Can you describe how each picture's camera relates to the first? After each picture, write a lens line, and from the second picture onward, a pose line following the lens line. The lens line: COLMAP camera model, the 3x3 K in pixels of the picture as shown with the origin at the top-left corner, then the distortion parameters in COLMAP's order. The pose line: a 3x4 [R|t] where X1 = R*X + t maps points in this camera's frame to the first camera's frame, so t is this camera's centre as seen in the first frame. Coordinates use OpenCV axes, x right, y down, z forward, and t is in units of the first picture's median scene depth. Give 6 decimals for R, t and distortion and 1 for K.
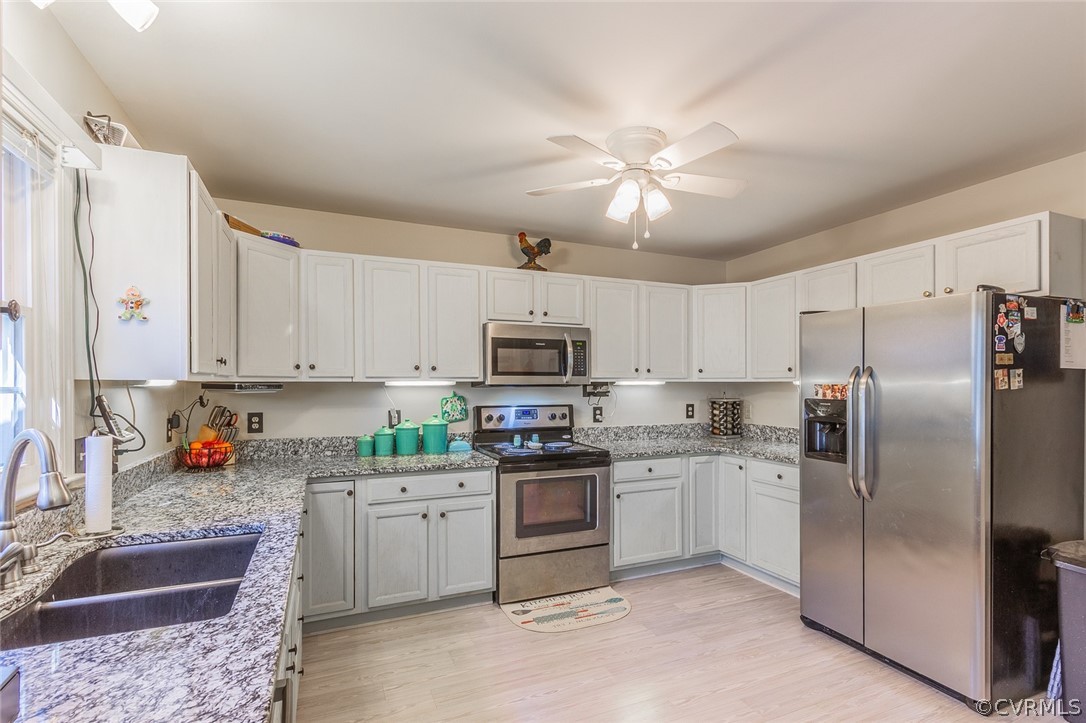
lens RADIAL K [[519.7, 0, 548.6], [0, 519.7, 385.7], [0, 0, 1]] dist [0.005292, -0.000389]
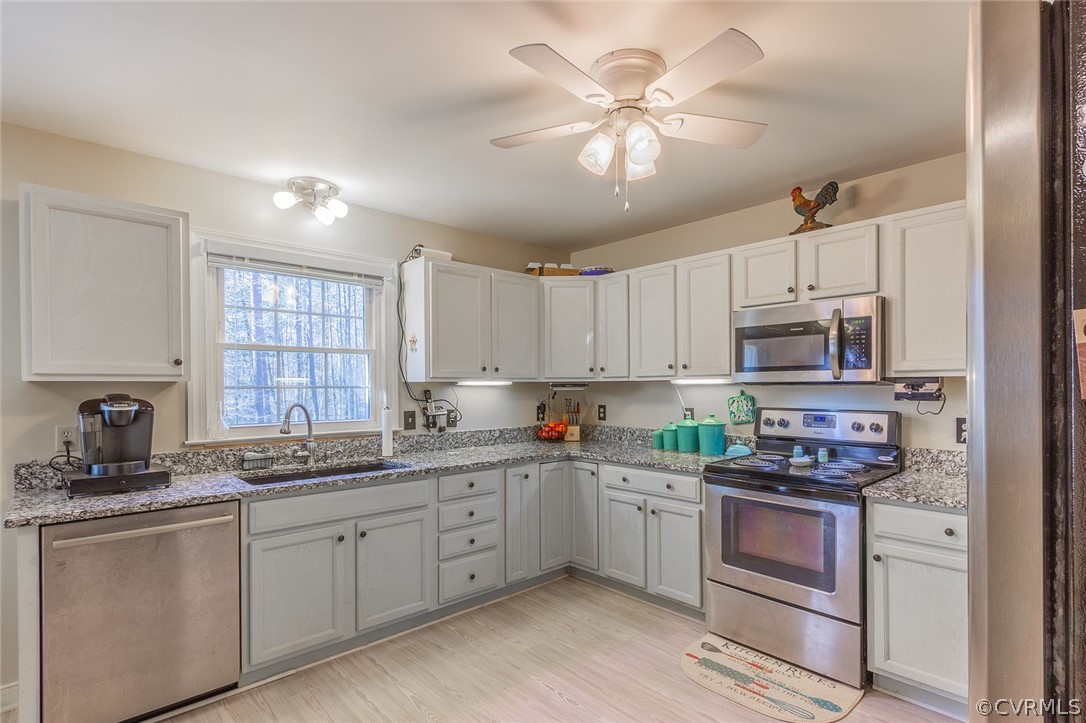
lens RADIAL K [[519.7, 0, 581.2], [0, 519.7, 386.2], [0, 0, 1]] dist [0.005292, -0.000389]
pose [[0.360859, 0.001760, -0.932619, 0.637074], [0.005115, 0.999979, 0.003867, -0.000991], [0.932606, -0.006165, 0.360843, 0.467586]]
